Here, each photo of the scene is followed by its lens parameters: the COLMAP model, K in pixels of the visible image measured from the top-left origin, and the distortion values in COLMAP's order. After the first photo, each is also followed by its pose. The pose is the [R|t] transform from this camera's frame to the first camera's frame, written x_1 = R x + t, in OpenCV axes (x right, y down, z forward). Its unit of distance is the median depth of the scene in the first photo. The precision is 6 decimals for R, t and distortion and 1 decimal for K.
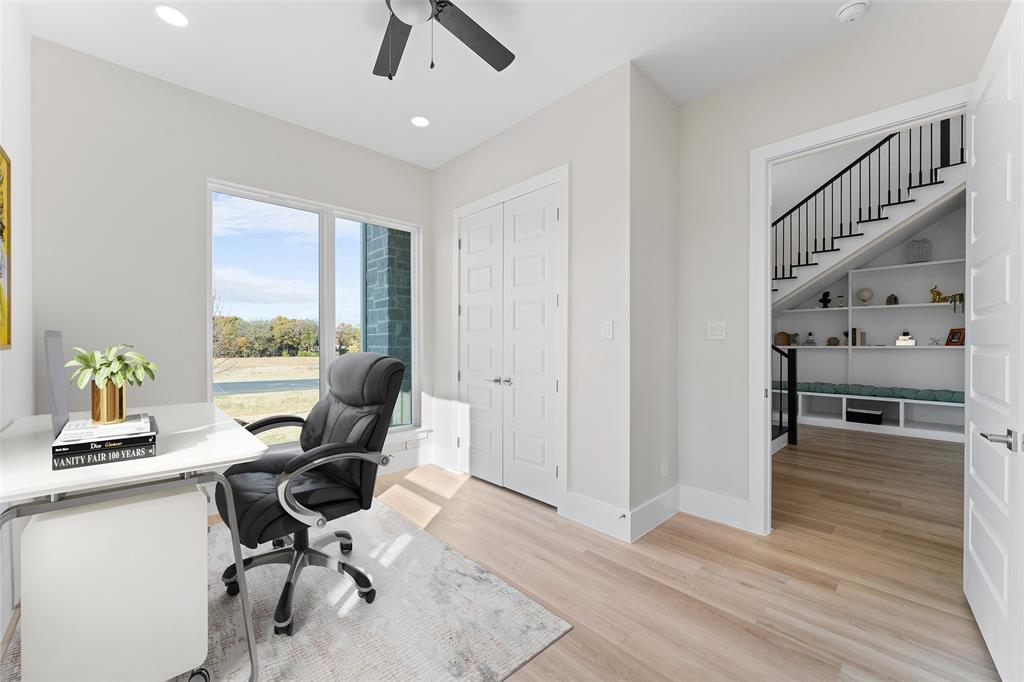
lens RADIAL K [[407.1, 0, 506.0], [0, 407.1, 342.8], [0, 0, 1]] dist [-0.007999, 0.001027]
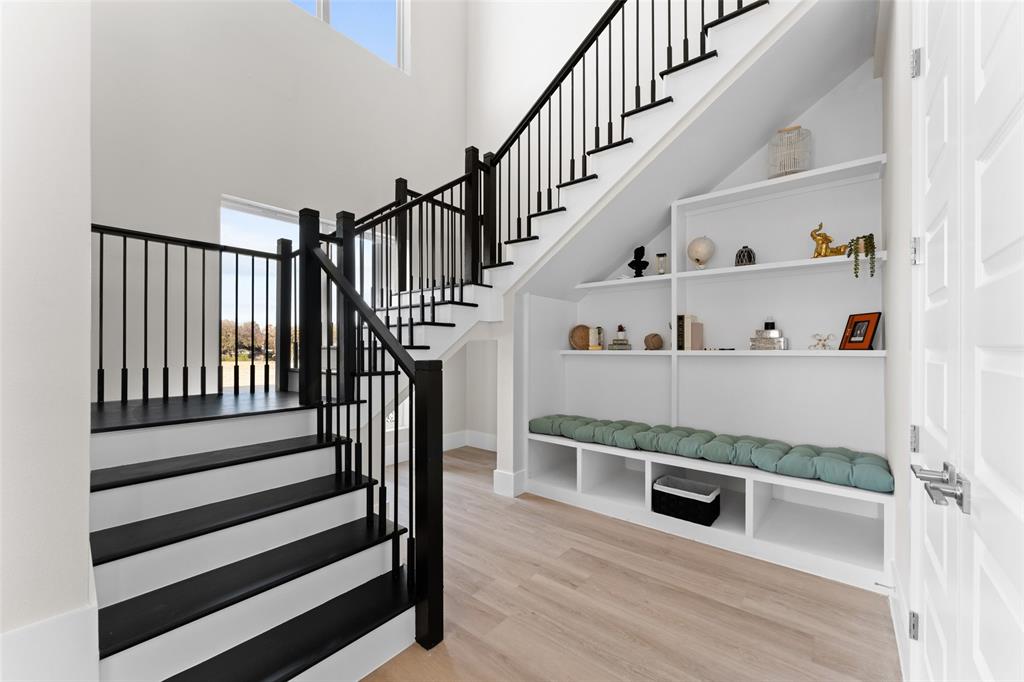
lens RADIAL K [[407.1, 0, 515.3], [0, 407.1, 343.1], [0, 0, 1]] dist [-0.007999, 0.001027]
pose [[0.991832, 0.000411, 0.127548, 0.591079], [0.000618, 0.999968, -0.008026, 0.002441], [-0.127547, 0.008039, 0.991800, 0.525034]]
